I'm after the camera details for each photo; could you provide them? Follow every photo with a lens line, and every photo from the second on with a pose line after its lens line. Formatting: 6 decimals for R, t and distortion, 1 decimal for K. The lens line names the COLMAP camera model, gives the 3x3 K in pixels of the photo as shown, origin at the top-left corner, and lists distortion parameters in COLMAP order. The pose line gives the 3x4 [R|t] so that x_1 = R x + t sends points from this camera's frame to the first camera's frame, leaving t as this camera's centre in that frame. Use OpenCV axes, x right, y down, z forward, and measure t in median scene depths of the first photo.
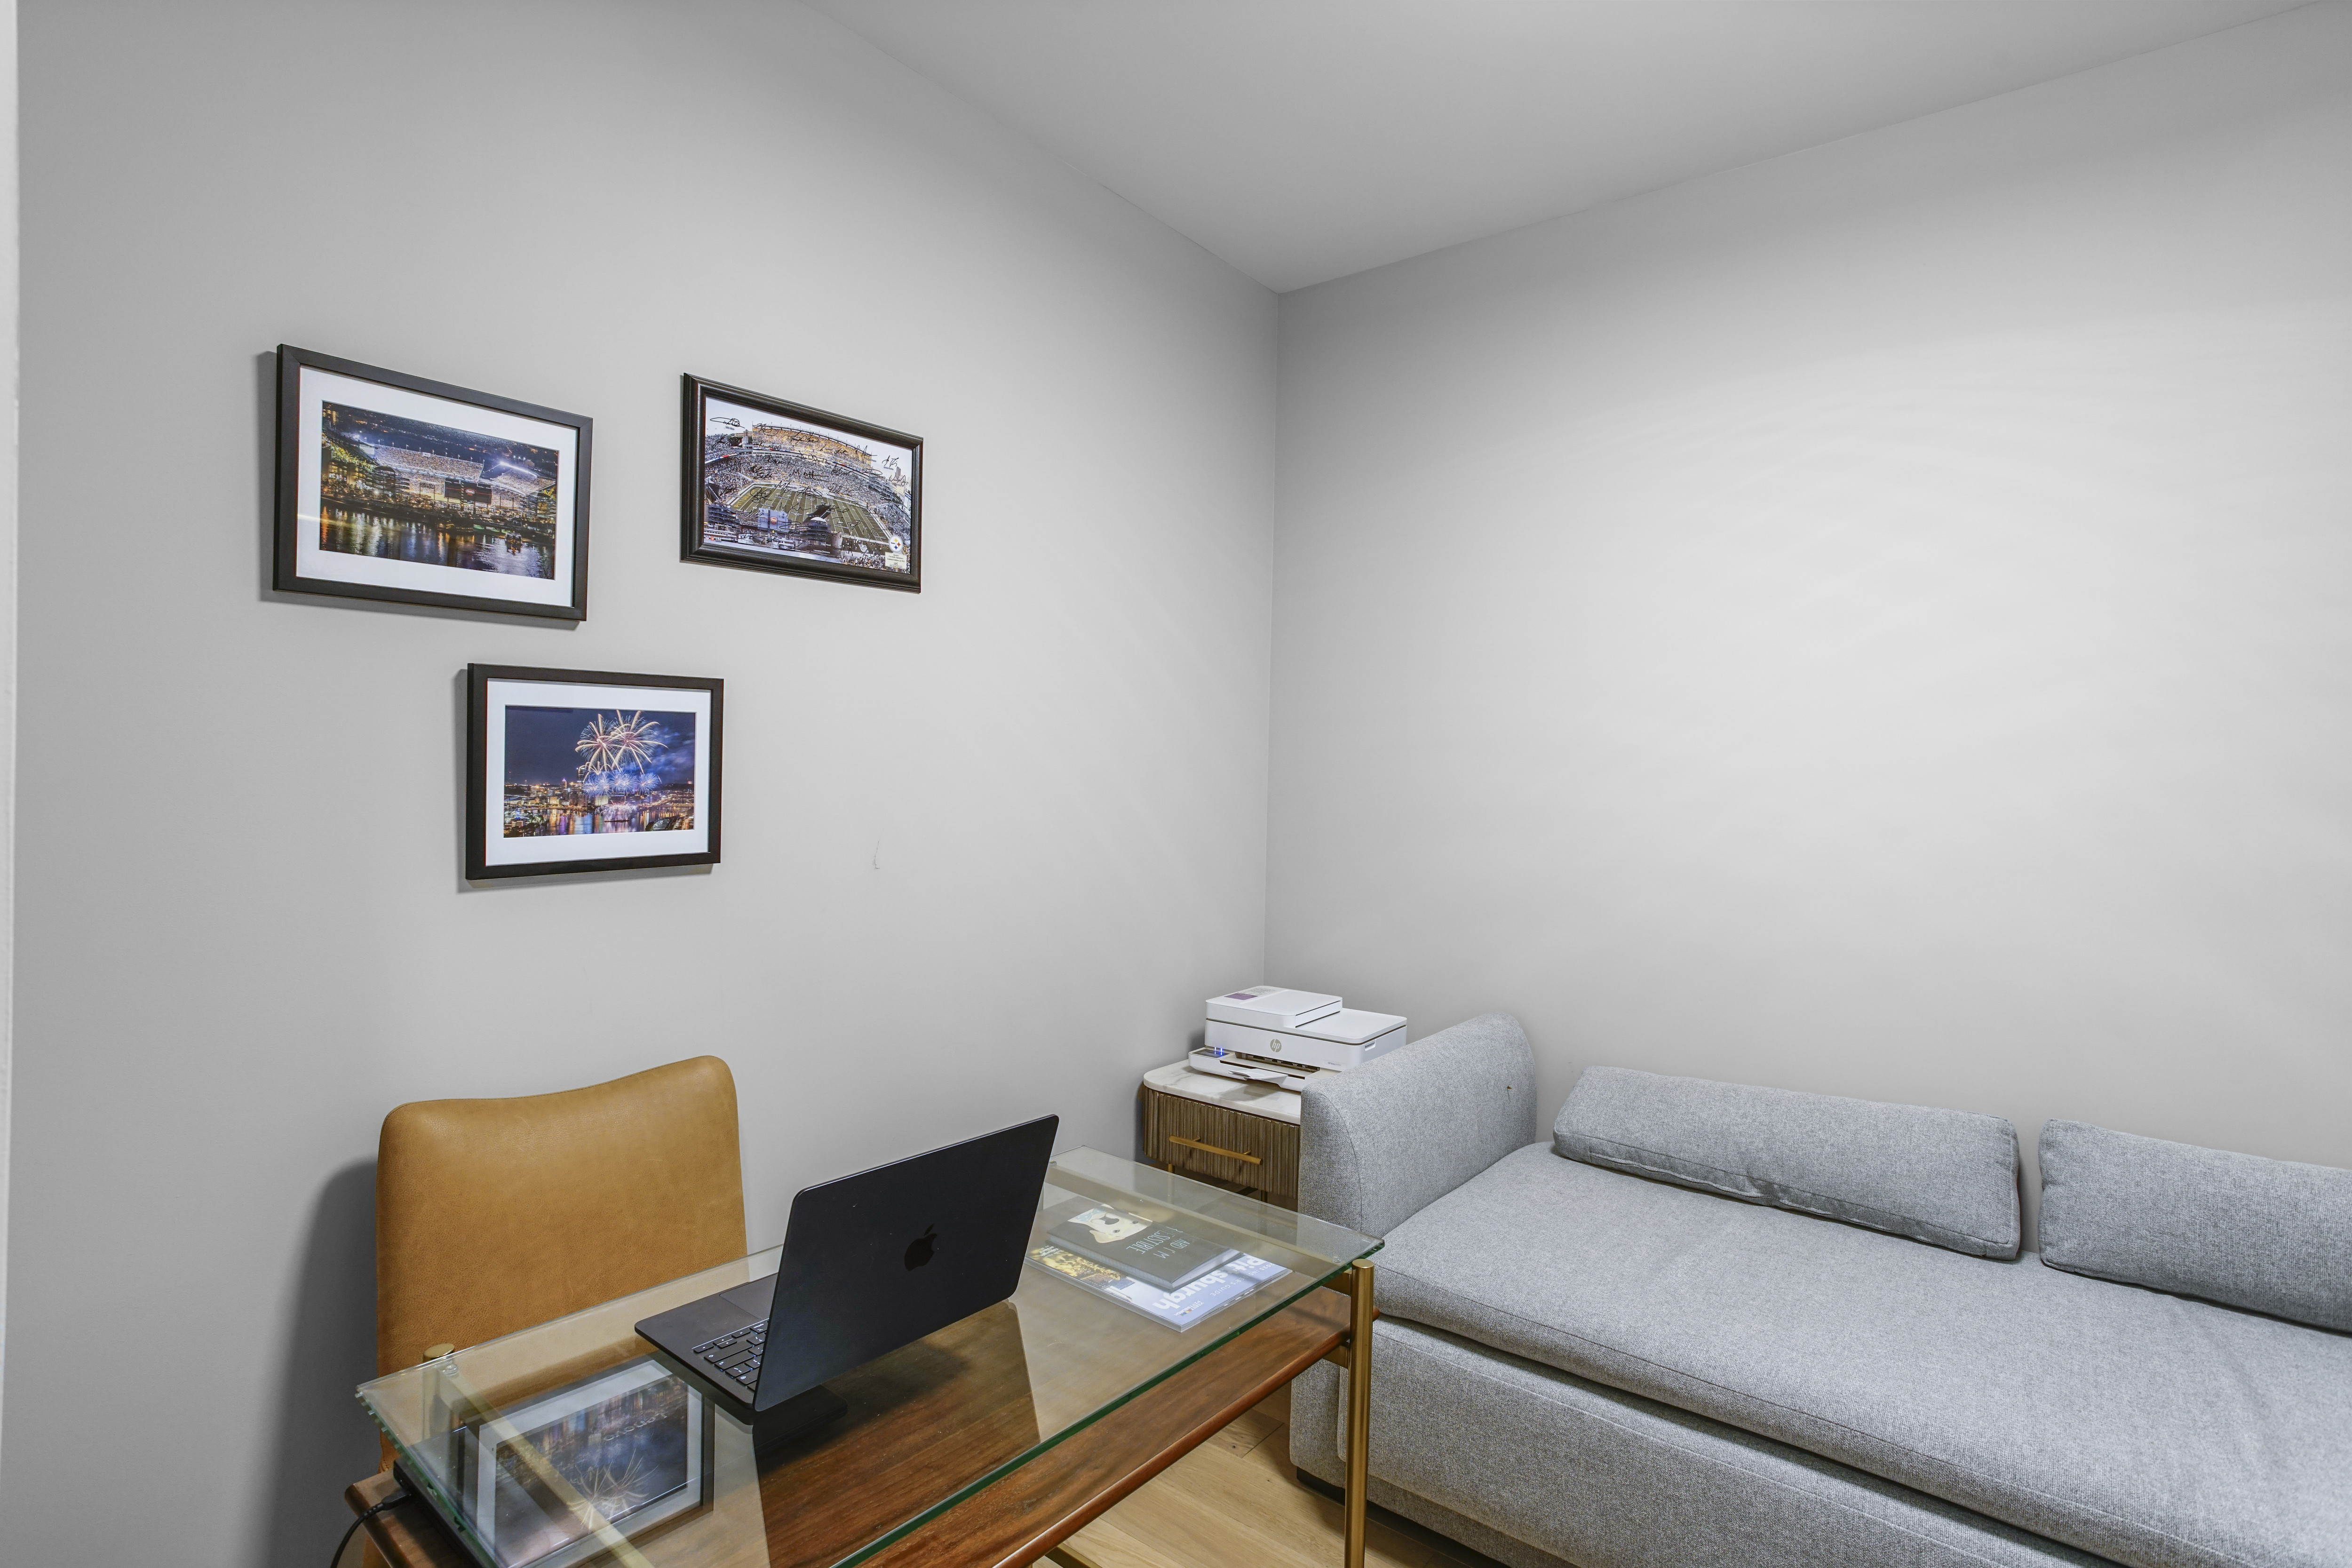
lens RADIAL K [[1136.3, 0, 1171.8], [0, 1136.3, 771.1], [0, 0, 1]] dist [-0.055291, 0.035007]
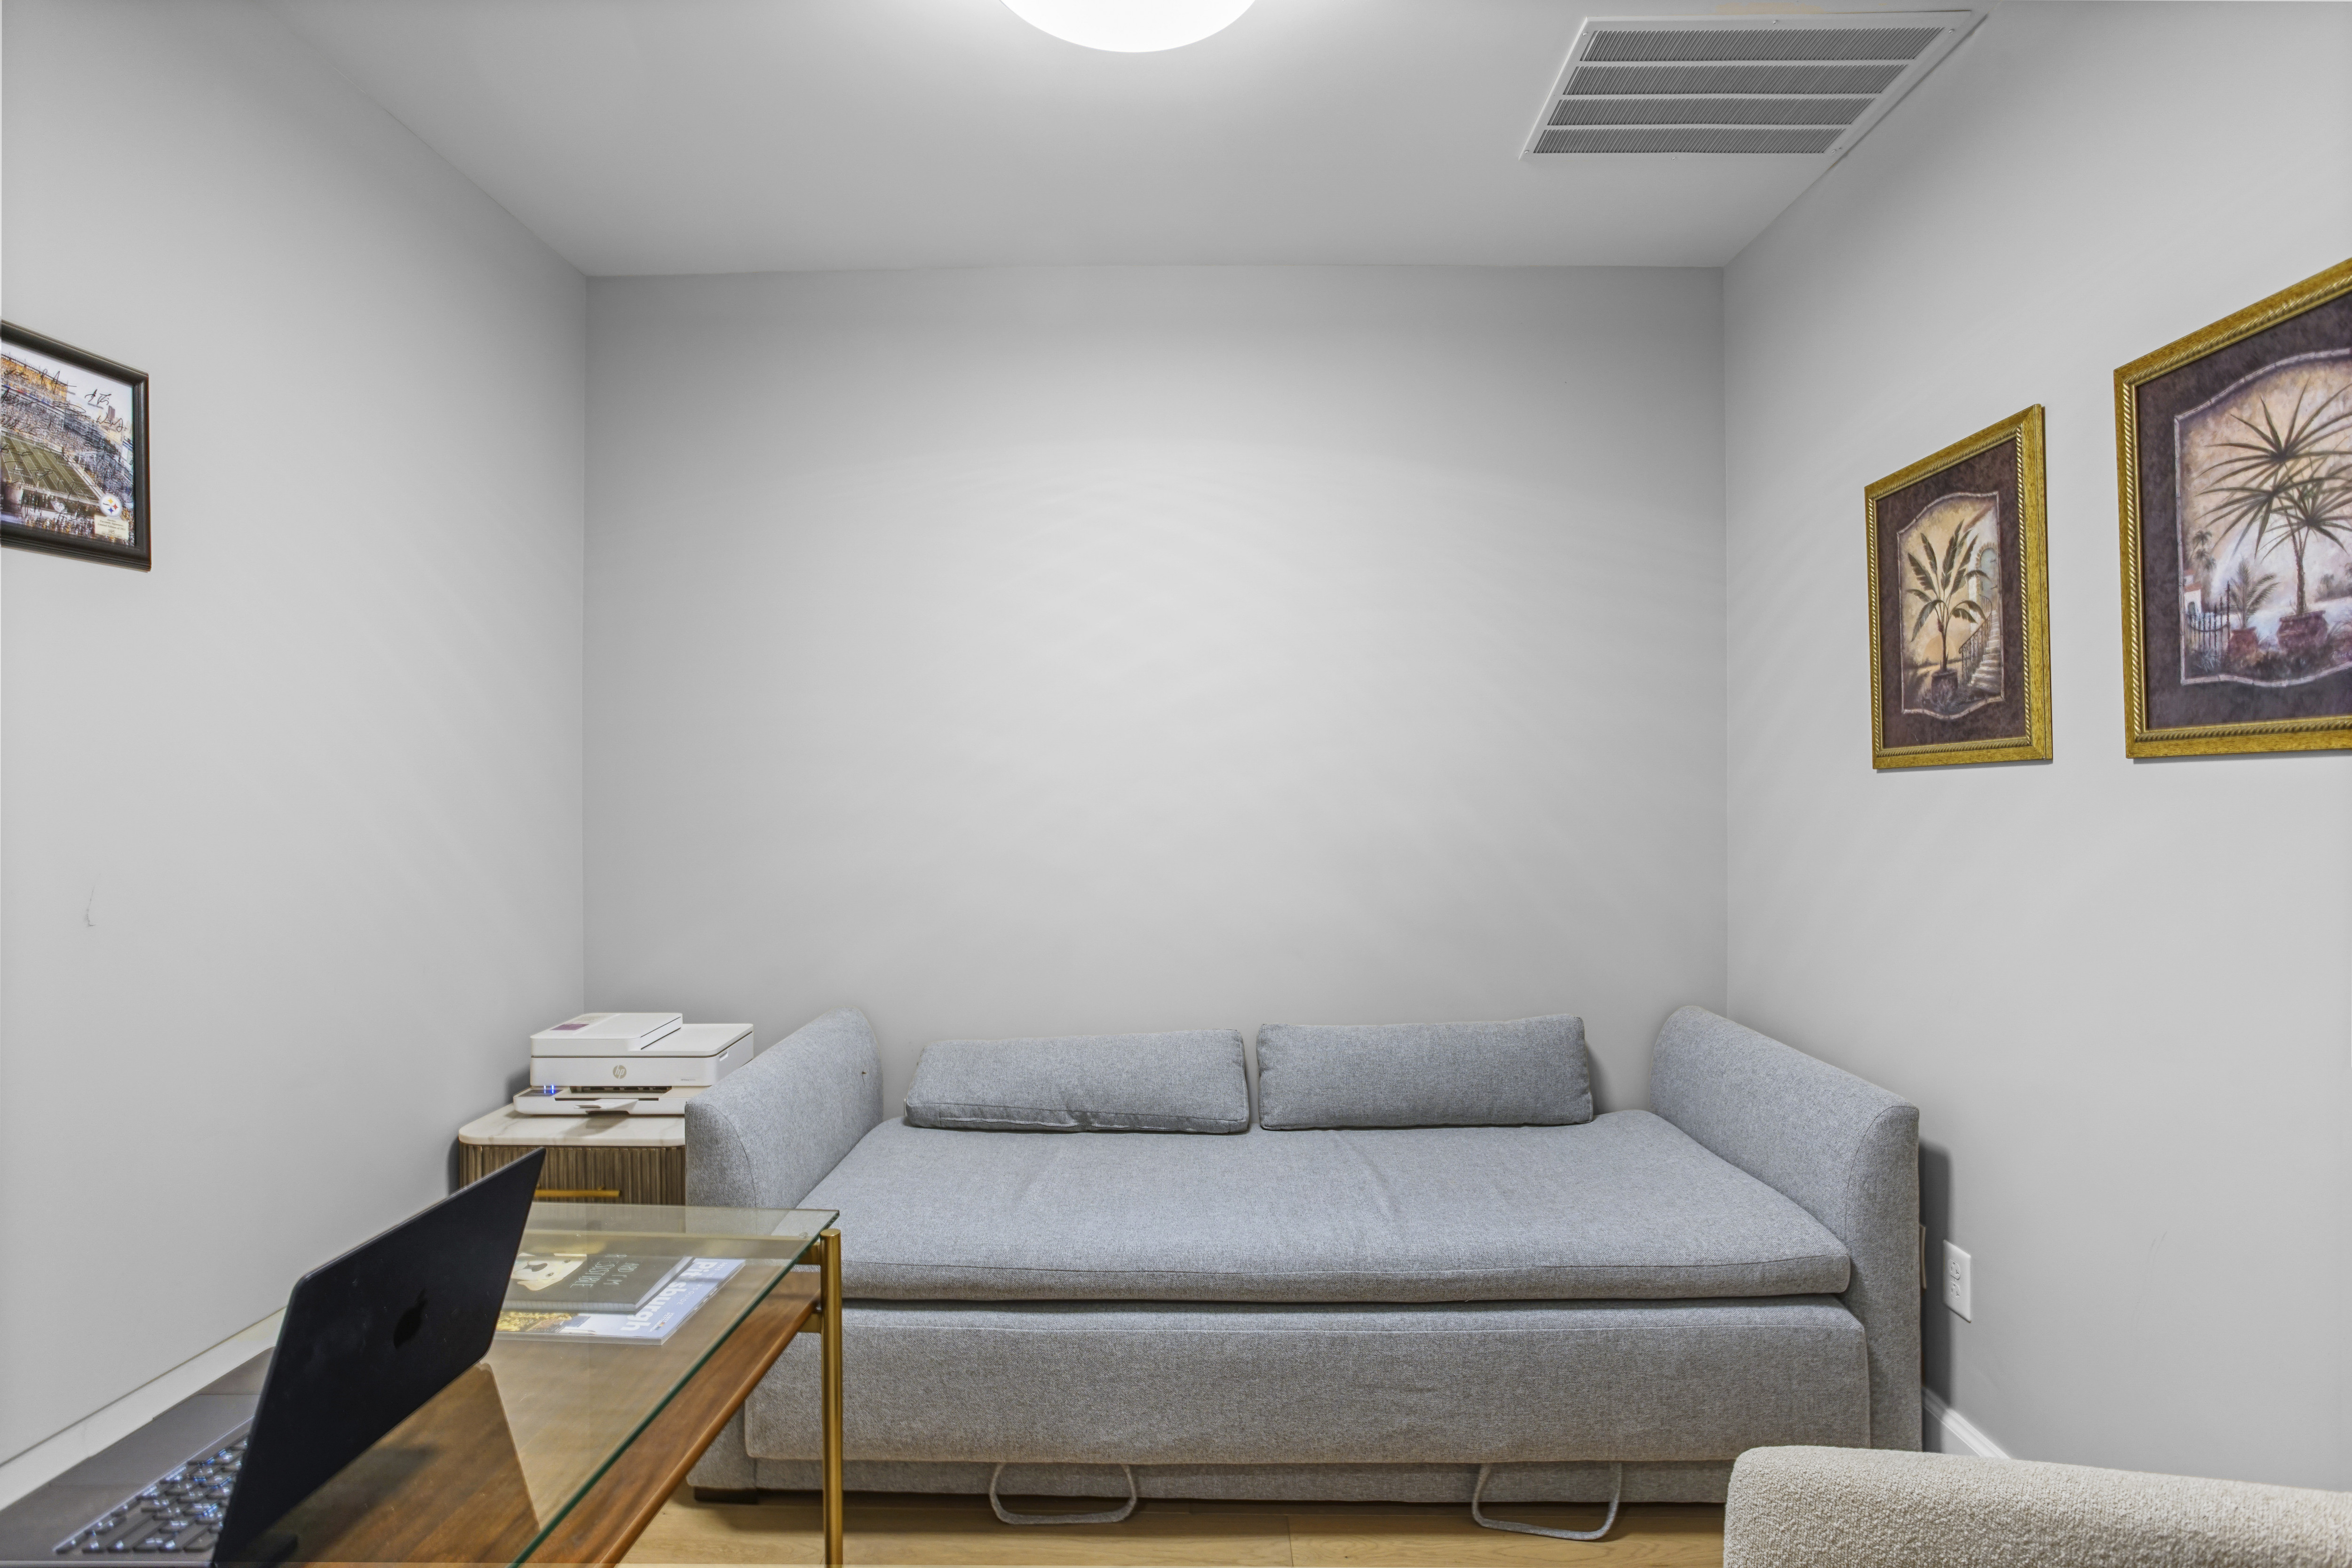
lens RADIAL K [[1136.3, 0, 1171.8], [0, 1136.3, 771.1], [0, 0, 1]] dist [-0.055291, 0.035007]
pose [[0.798011, -0.019419, 0.602330, -0.133438], [0.021883, 0.999755, 0.003240, -0.005489], [-0.602245, 0.010595, 0.798241, -0.049778]]
